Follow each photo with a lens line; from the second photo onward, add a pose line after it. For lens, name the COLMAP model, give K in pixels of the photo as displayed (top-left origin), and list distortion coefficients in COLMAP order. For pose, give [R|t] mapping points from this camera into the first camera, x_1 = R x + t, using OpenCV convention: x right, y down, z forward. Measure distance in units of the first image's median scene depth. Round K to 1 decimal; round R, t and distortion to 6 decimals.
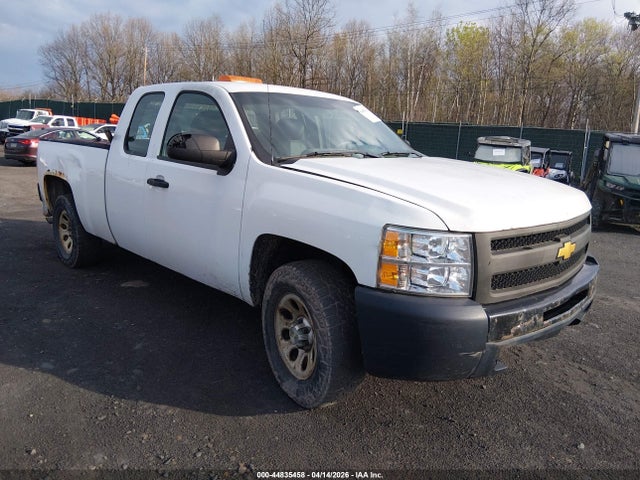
lens RADIAL K [[488.8, 0, 320.3], [0, 488.8, 220.5], [0, 0, 1]] dist [0.081353, -0.118776]
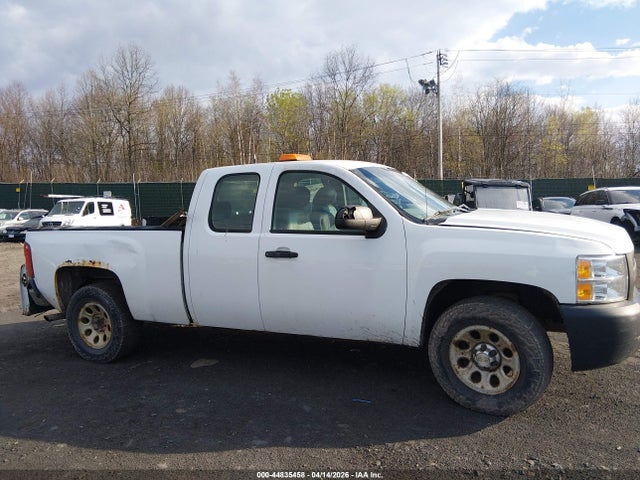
lens RADIAL K [[488.8, 0, 320.3], [0, 488.8, 220.5], [0, 0, 1]] dist [0.081353, -0.118776]
pose [[0.934295, -0.099446, 0.342349, -0.413357], [0.138966, 0.985935, -0.092852, -0.025306], [-0.328300, 0.134326, 0.934974, -0.034321]]
